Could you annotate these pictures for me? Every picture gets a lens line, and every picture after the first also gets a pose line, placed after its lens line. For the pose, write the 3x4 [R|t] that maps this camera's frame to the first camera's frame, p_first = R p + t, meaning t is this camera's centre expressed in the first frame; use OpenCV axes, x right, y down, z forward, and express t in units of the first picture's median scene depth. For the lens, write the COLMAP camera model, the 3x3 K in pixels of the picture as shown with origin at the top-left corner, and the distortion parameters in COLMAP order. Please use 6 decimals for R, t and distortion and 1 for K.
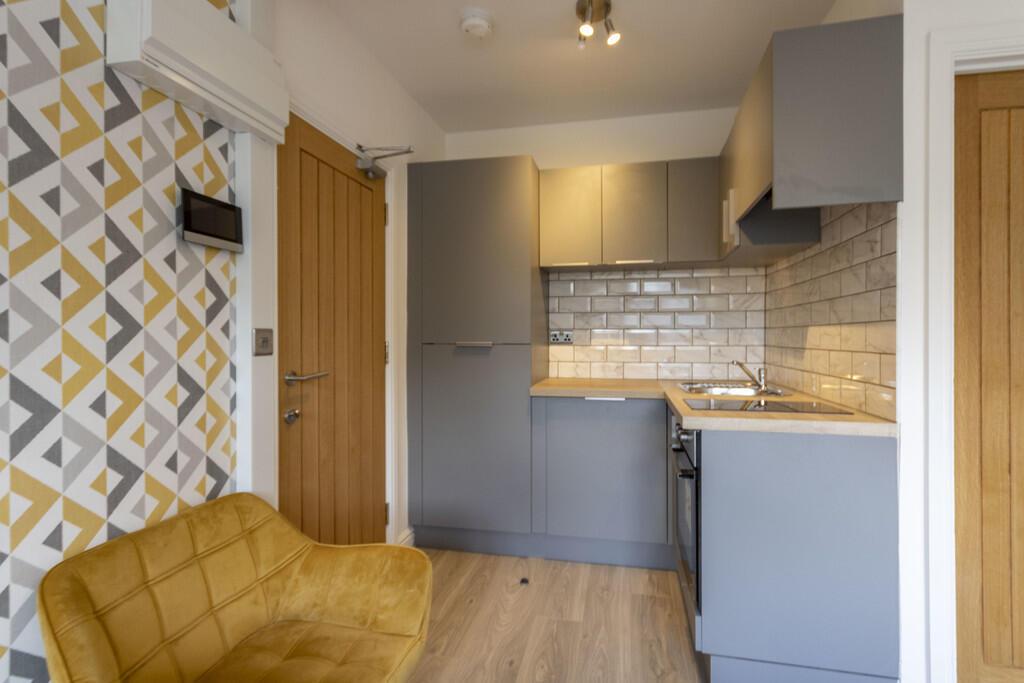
lens RADIAL K [[484.1, 0, 515.5], [0, 484.1, 337.2], [0, 0, 1]] dist [-0.001164, 0.000660]
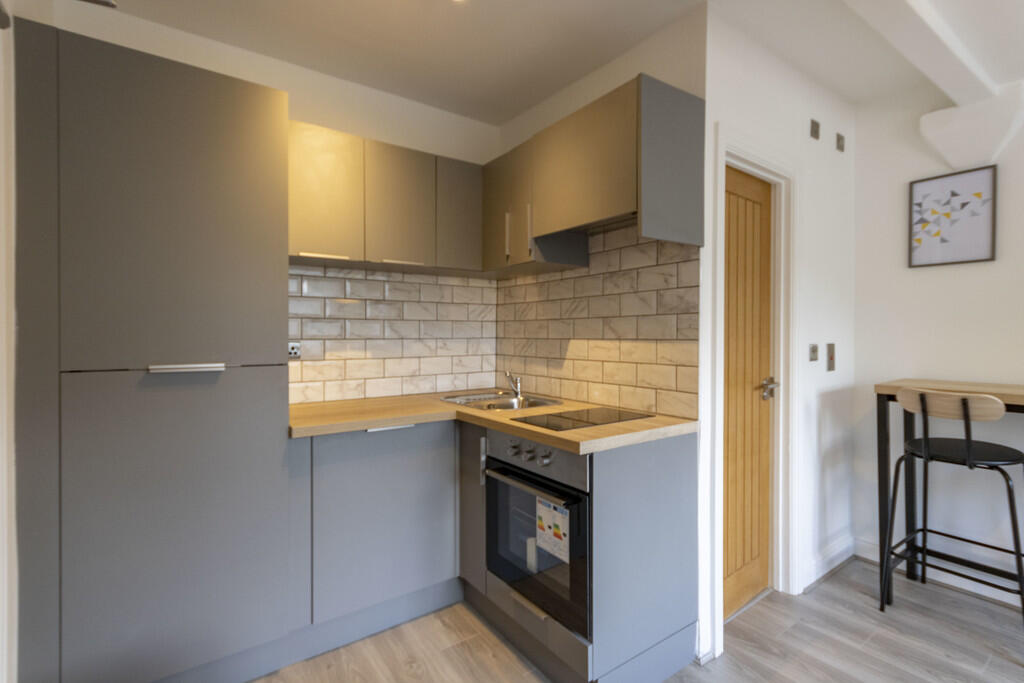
lens RADIAL K [[484.1, 0, 515.5], [0, 484.1, 337.2], [0, 0, 1]] dist [-0.001164, 0.000660]
pose [[0.663212, -0.005229, 0.748413, -0.308028], [0.002061, 0.999985, 0.005161, -0.031613], [-0.748428, -0.001880, 0.663213, 0.328730]]
